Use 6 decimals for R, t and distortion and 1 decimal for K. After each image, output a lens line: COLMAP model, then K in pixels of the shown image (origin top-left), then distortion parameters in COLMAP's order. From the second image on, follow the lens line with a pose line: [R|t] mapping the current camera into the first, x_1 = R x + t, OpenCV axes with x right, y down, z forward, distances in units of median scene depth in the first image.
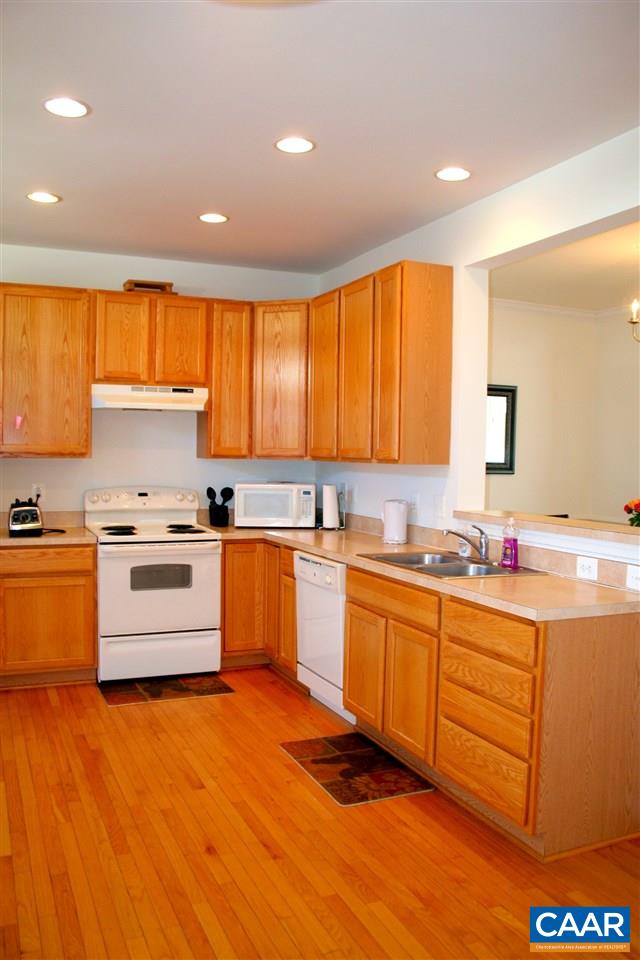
lens RADIAL K [[812.0, 0, 328.0], [0, 812.0, 485.0], [0, 0, 1]] dist [-0.129361, 0.102159]
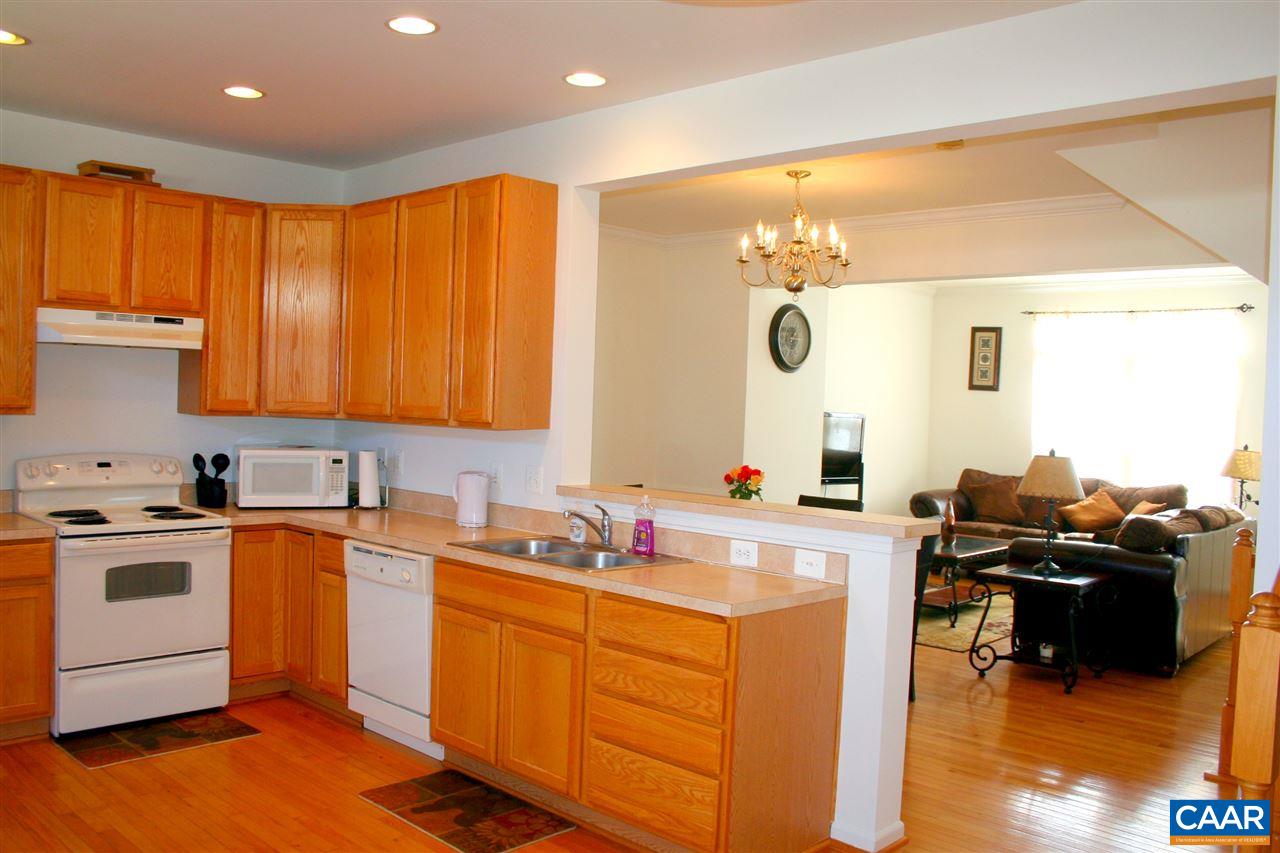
lens RADIAL K [[1082.7, 0, 630.4], [0, 1082.7, 428.1], [0, 0, 1]] dist [-0.129361, 0.102159]
pose [[0.929502, 0.004692, 0.368787, -0.162790], [-0.002466, 0.999976, -0.006507, -0.017732], [-0.368809, 0.005138, 0.929491, -0.035476]]
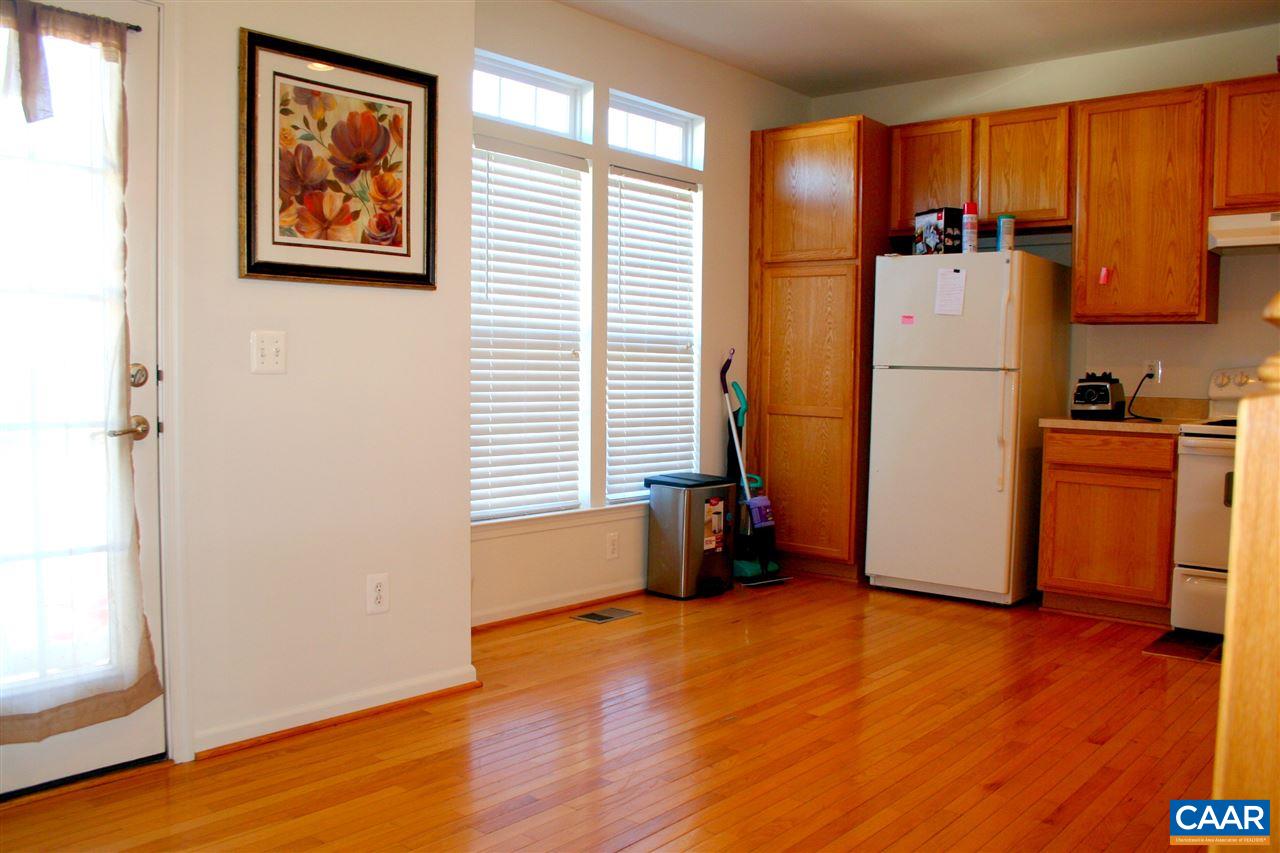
lens RADIAL K [[1082.7, 0, 632.7], [0, 1082.7, 431.1], [0, 0, 1]] dist [-0.129361, 0.102159]
pose [[0.428490, 0.043828, -0.902483, 0.360655], [-0.049008, 0.998480, 0.025221, 0.071323], [0.902217, 0.033422, 0.429986, 0.153659]]
